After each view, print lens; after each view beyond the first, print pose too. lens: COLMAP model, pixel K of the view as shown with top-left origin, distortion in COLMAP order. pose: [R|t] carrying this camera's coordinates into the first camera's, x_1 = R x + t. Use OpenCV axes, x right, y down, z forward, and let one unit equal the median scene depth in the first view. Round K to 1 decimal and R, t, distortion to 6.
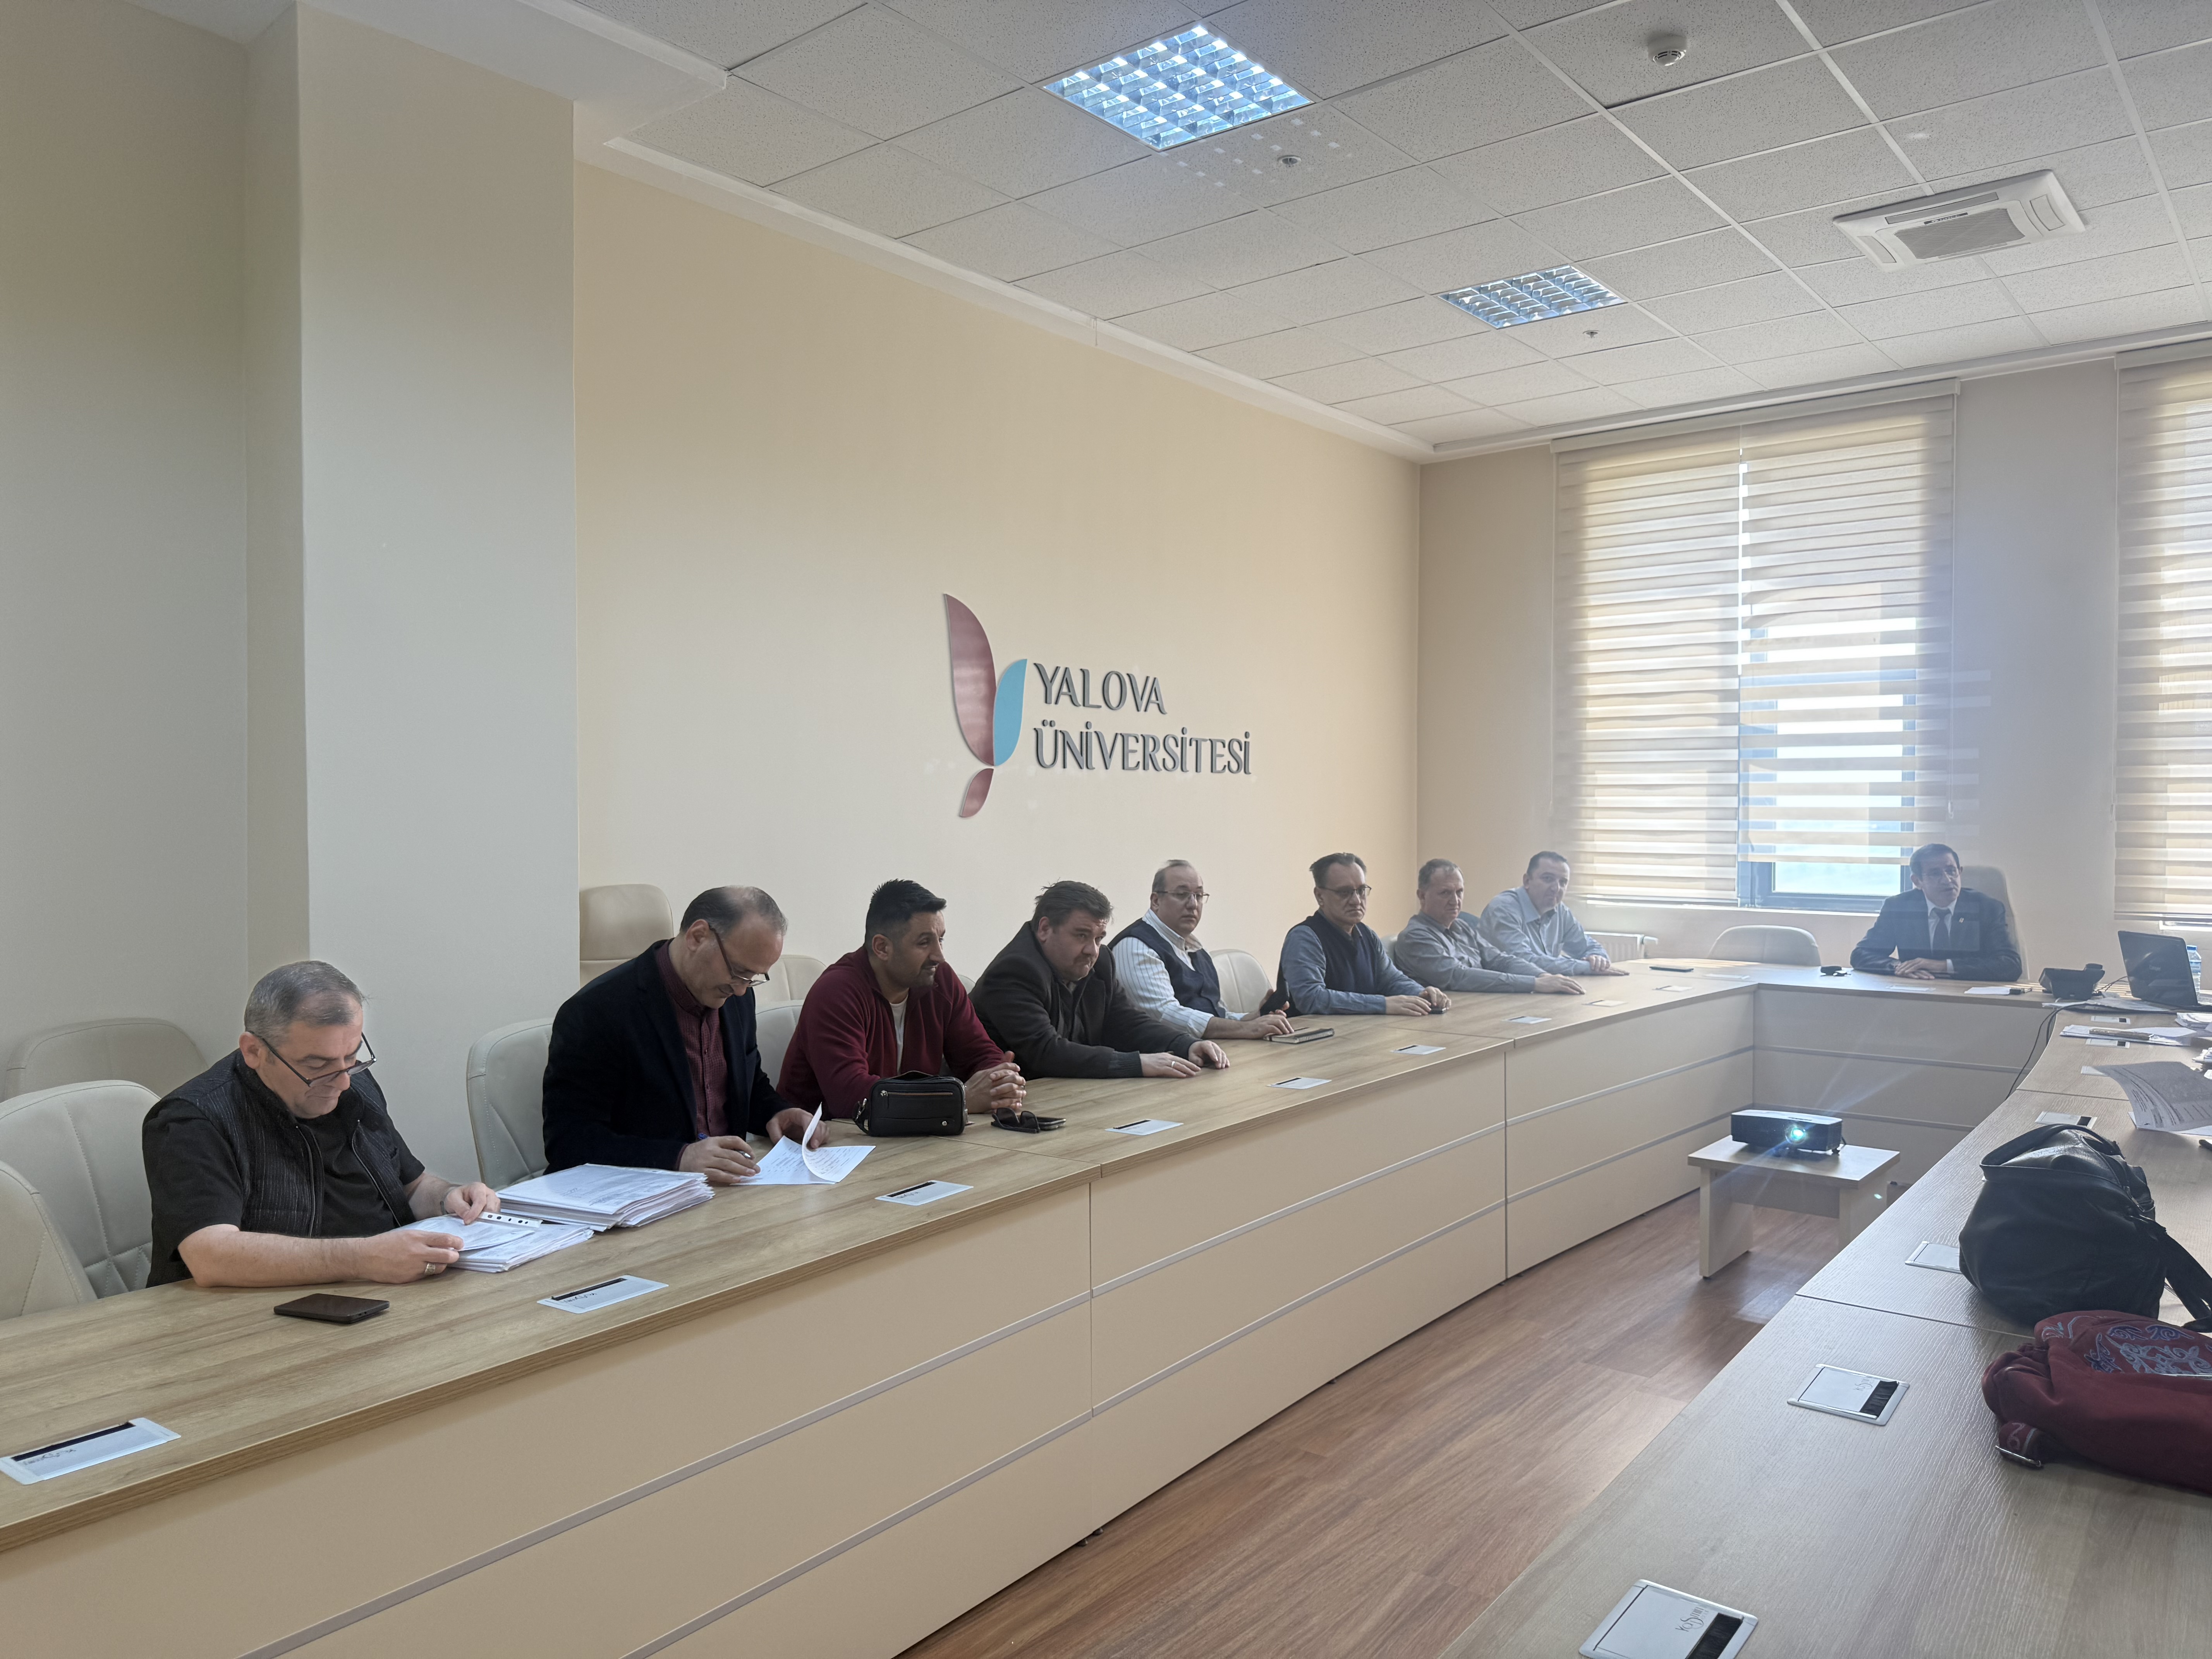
lens RADIAL K [[1554.8, 0, 1083.6], [0, 1554.8, 840.5], [0, 0, 1]] dist [0.061105, -0.077437]
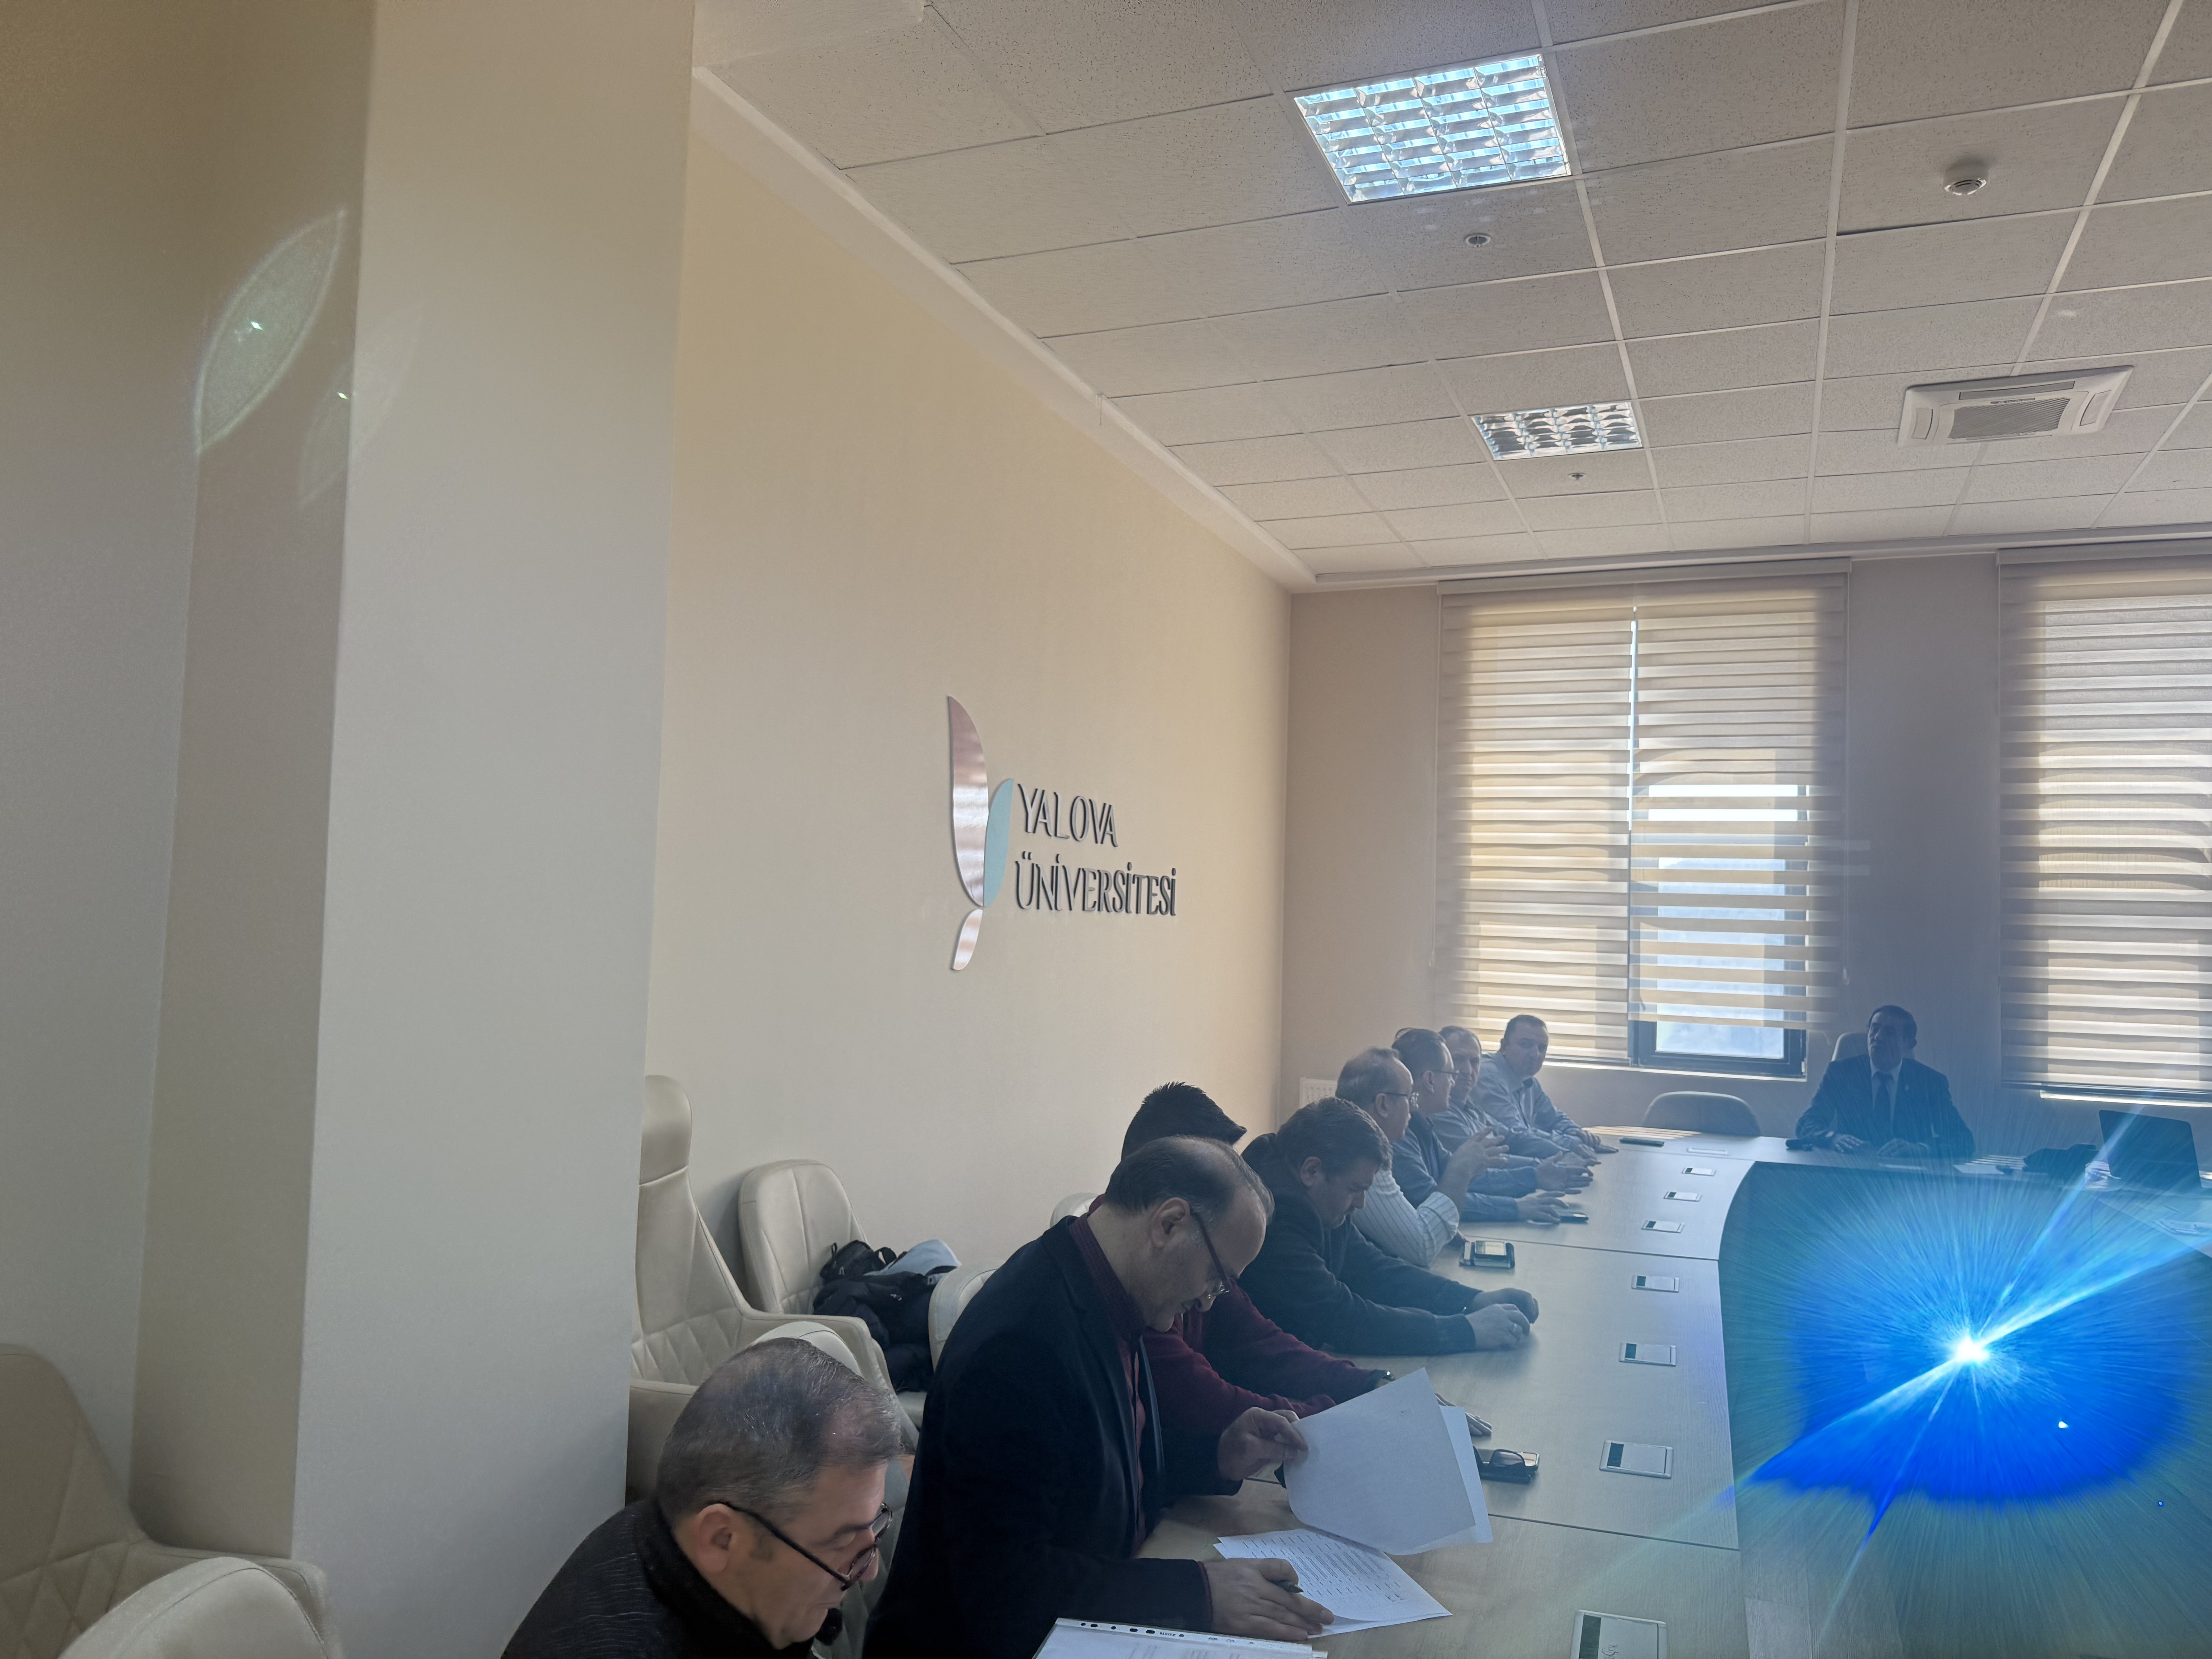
lens RADIAL K [[1554.8, 0, 1117.3], [0, 1554.8, 839.7], [0, 0, 1]] dist [0.061105, -0.077437]
pose [[0.955014, 0.044838, 0.293152, -0.210627], [-0.023524, 0.996843, -0.075835, -0.019869], [-0.295626, 0.065528, 0.953054, 0.172904]]
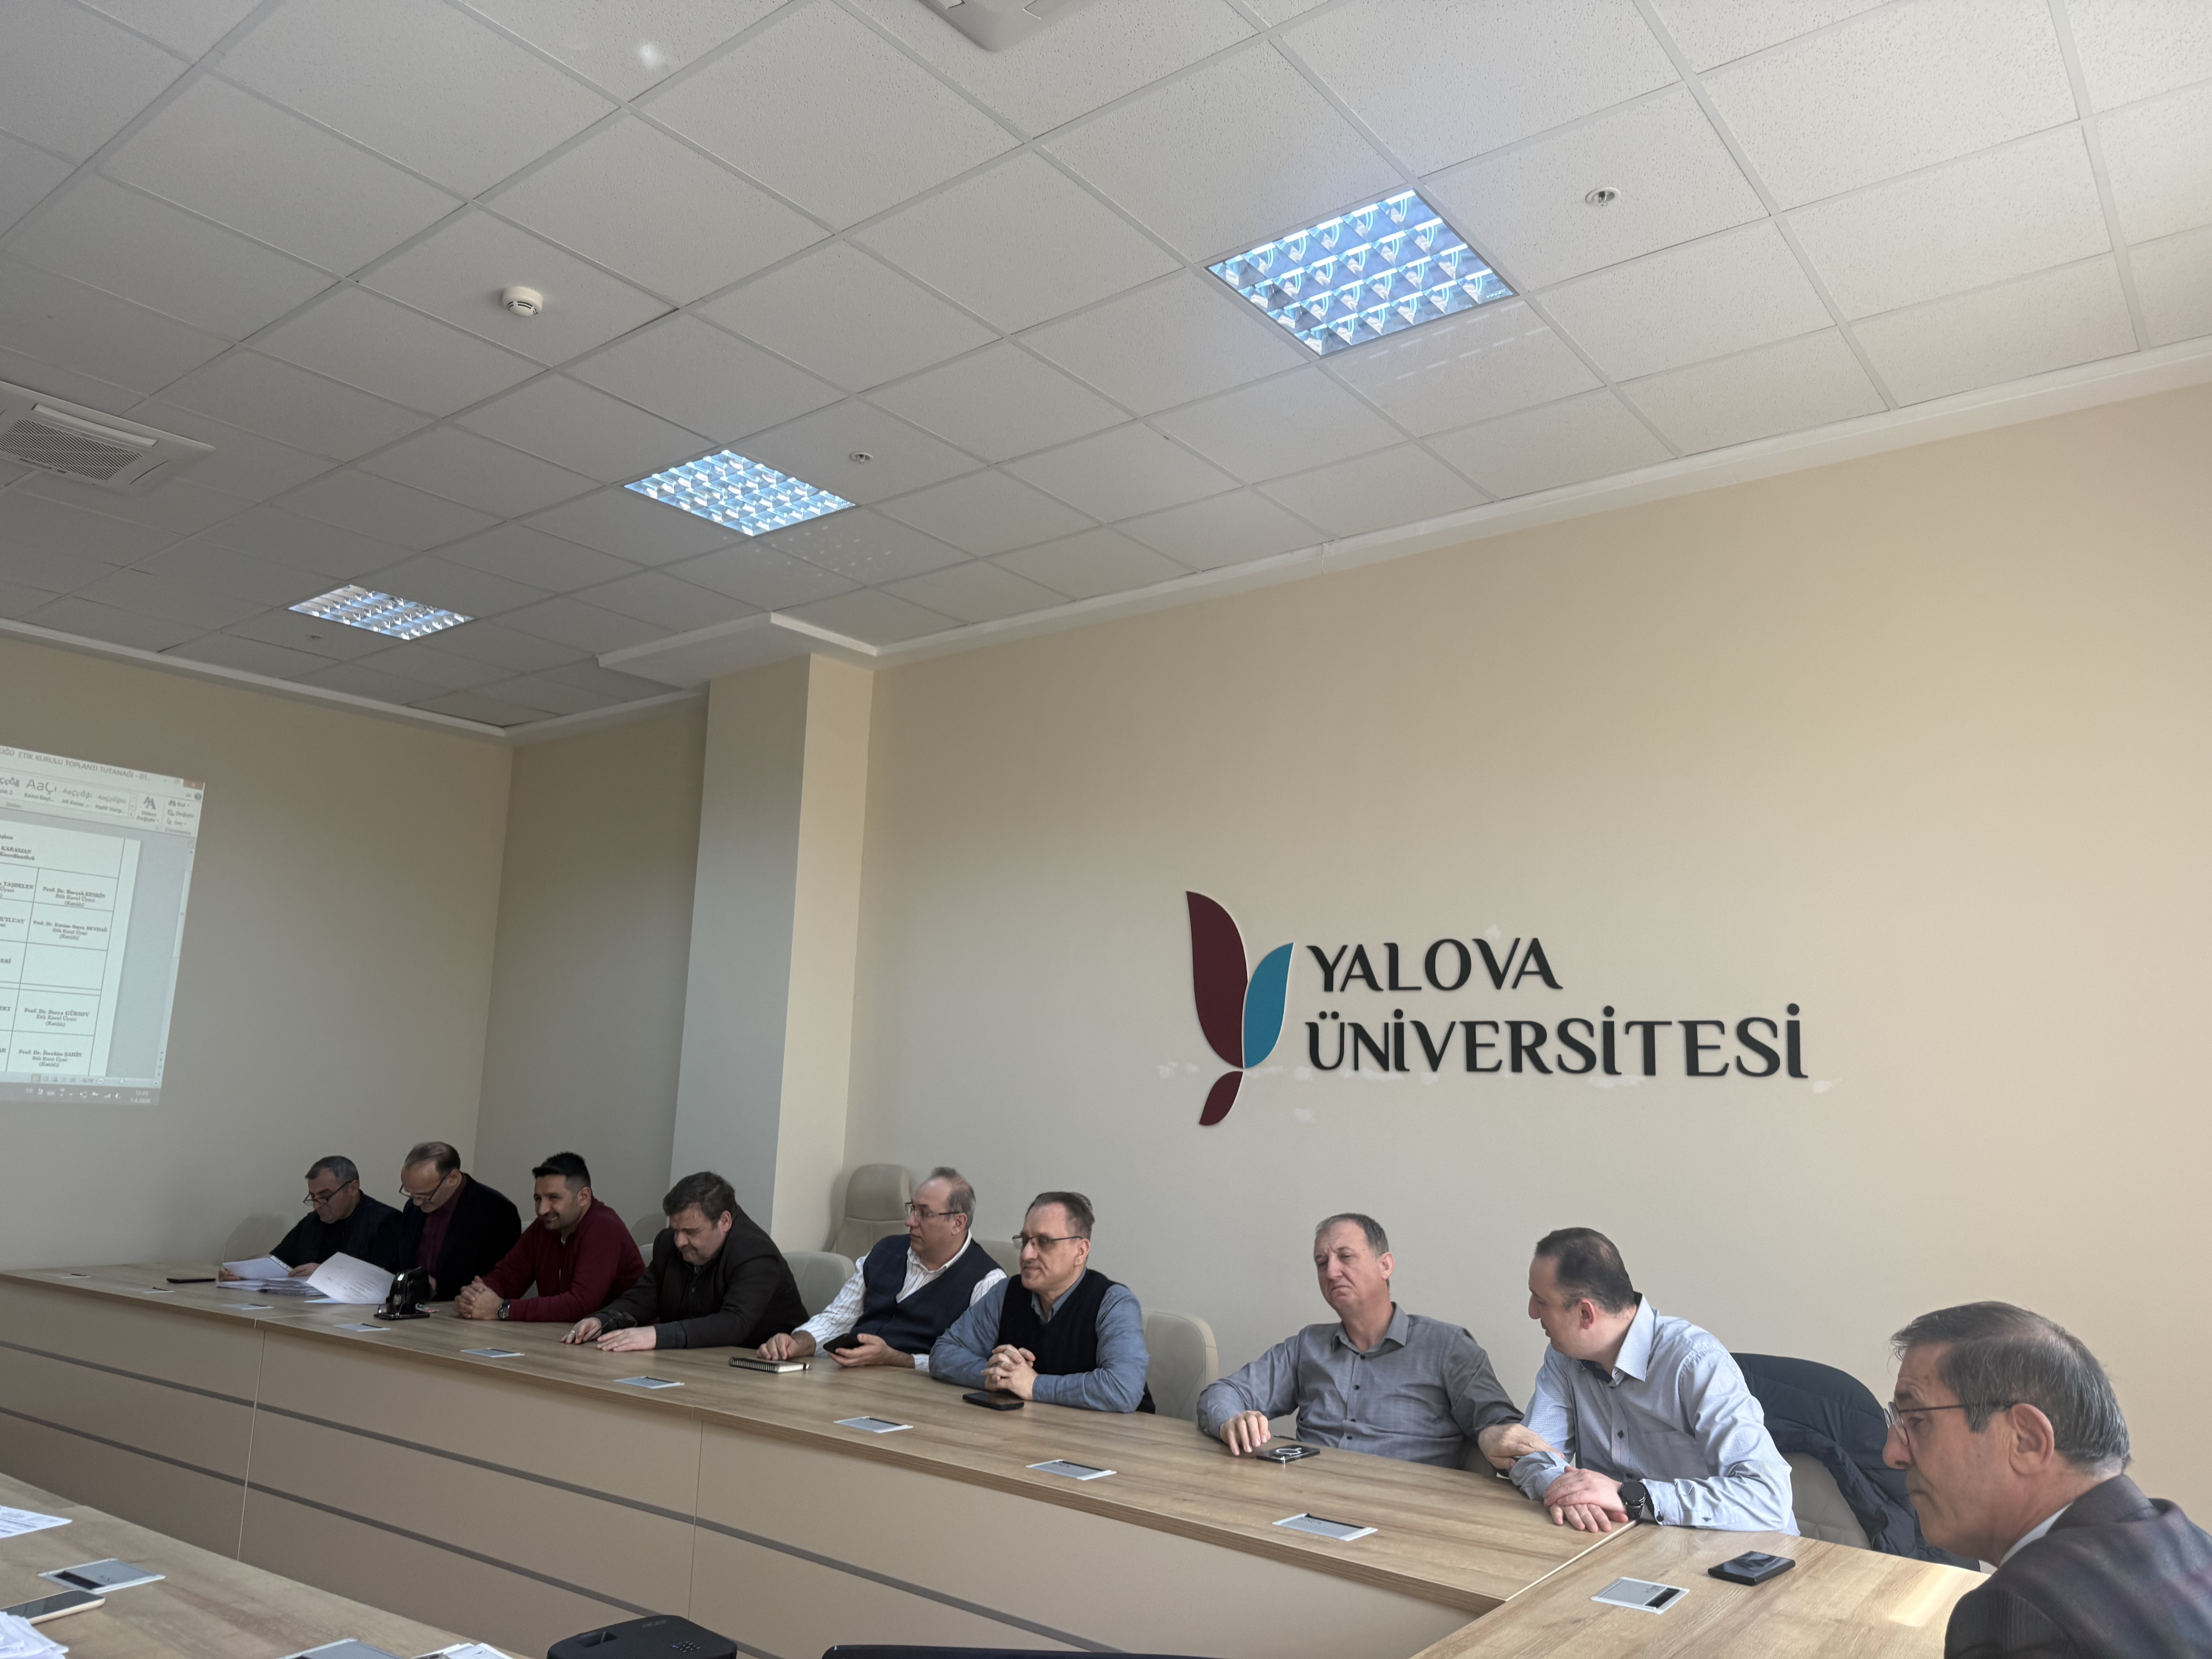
lens RADIAL K [[1554.8, 0, 1092.7], [0, 1554.8, 829.6], [0, 0, 1]] dist [0.061105, -0.077437]
pose [[0.027742, -0.181040, -0.983084, 0.763655], [-0.057214, 0.981563, -0.182374, -0.013038], [0.997976, 0.061306, 0.016872, 0.806722]]
